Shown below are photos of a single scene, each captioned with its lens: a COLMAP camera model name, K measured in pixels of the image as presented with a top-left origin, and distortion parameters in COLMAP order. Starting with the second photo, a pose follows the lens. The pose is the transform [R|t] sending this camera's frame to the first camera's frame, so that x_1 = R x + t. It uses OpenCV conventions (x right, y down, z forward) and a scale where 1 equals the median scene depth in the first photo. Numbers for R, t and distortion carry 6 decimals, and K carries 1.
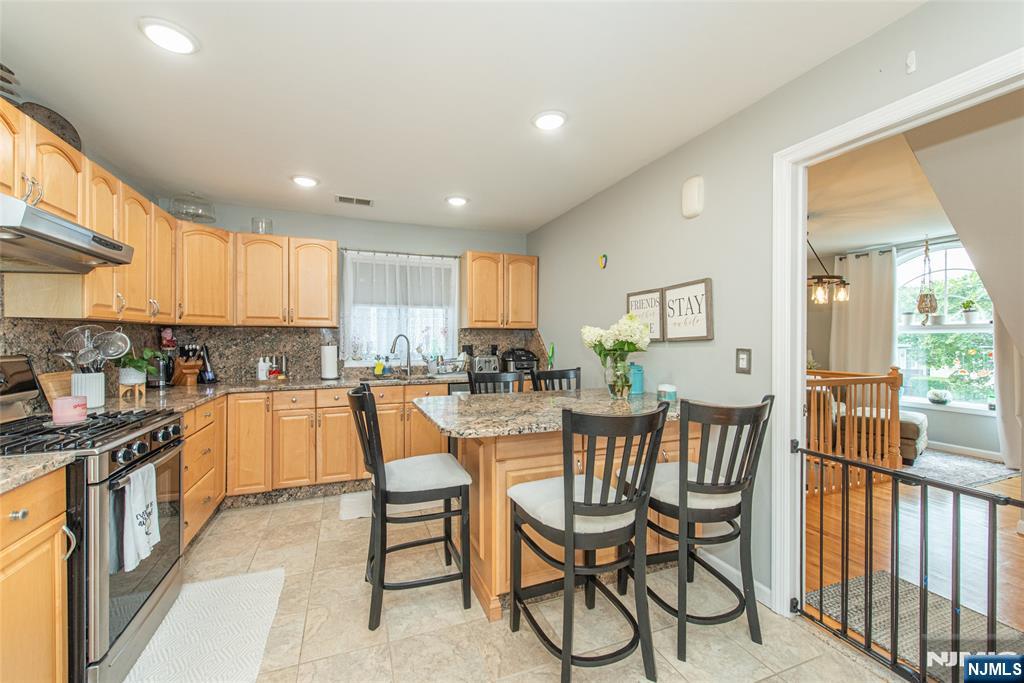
lens RADIAL K [[407.4, 0, 508.9], [0, 407.4, 339.4], [0, 0, 1]] dist [0.008995, -0.002975]
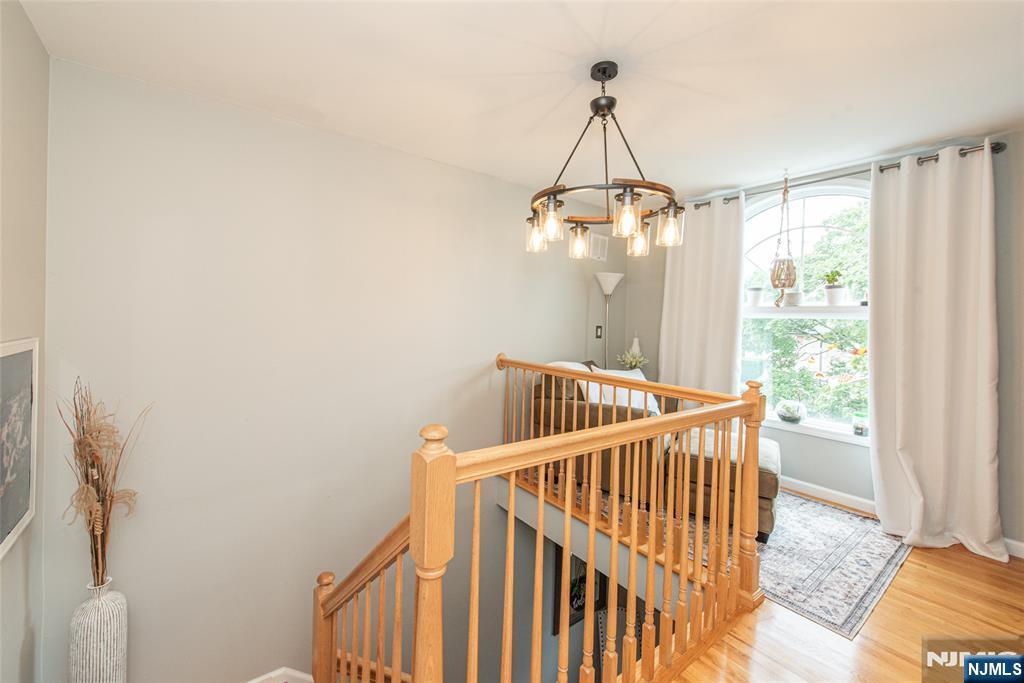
lens RADIAL K [[407.4, 0, 508.9], [0, 407.4, 323.7], [0, 0, 1]] dist [0.008995, -0.002975]
pose [[0.959686, 0.019246, 0.280416, 0.356815], [-0.023663, 0.999643, 0.012374, -0.003860], [-0.280077, -0.018511, 0.959799, 0.424002]]
